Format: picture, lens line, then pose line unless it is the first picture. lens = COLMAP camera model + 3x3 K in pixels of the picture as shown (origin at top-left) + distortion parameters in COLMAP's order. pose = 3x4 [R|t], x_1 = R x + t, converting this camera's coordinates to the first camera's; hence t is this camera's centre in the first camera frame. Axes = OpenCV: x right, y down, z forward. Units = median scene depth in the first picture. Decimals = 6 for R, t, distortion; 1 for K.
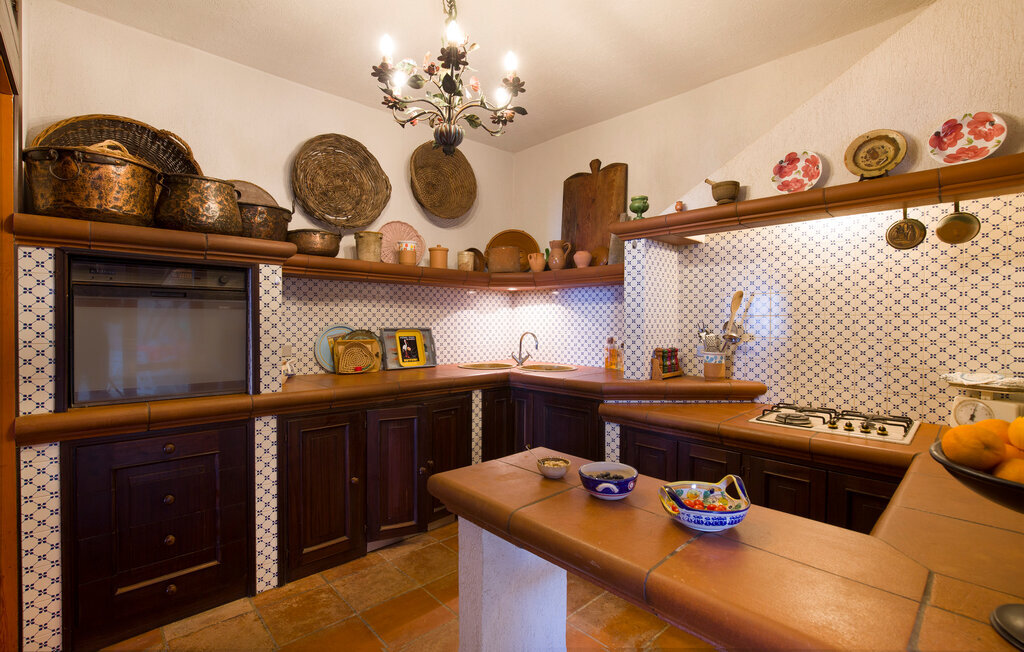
lens RADIAL K [[473.1, 0, 515.7], [0, 473.1, 326.3], [0, 0, 1]] dist [-0.017959, 0.000722]
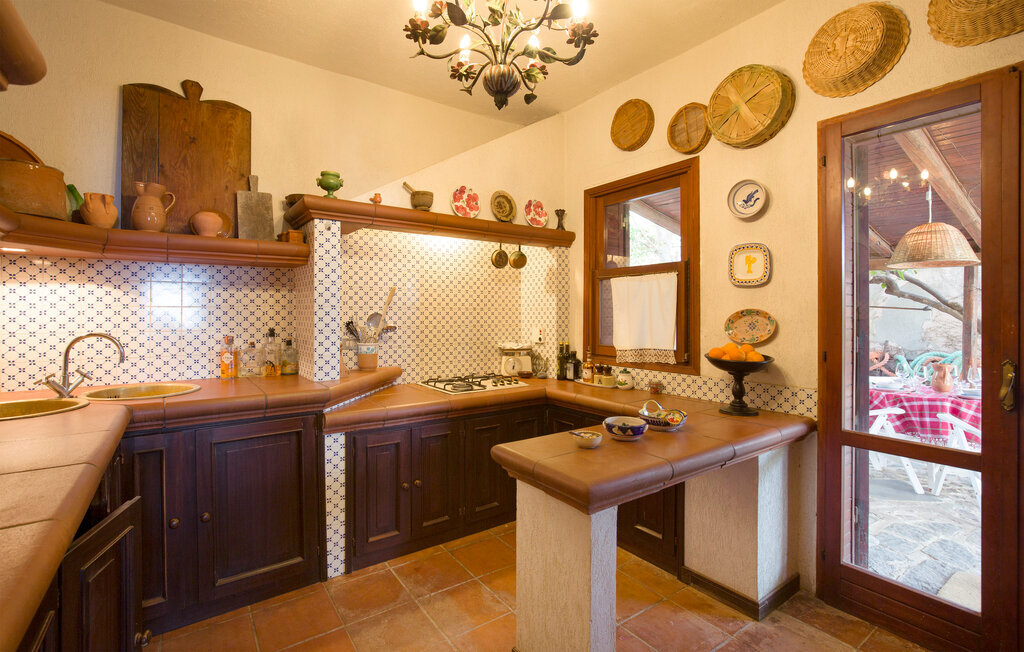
lens RADIAL K [[473.1, 0, 516.8], [0, 473.1, 318.9], [0, 0, 1]] dist [-0.017959, 0.000722]
pose [[0.116531, -0.014333, 0.993084, -0.597703], [0.010513, 0.999858, 0.013197, -0.009252], [-0.993131, 0.008902, 0.116665, 0.577835]]
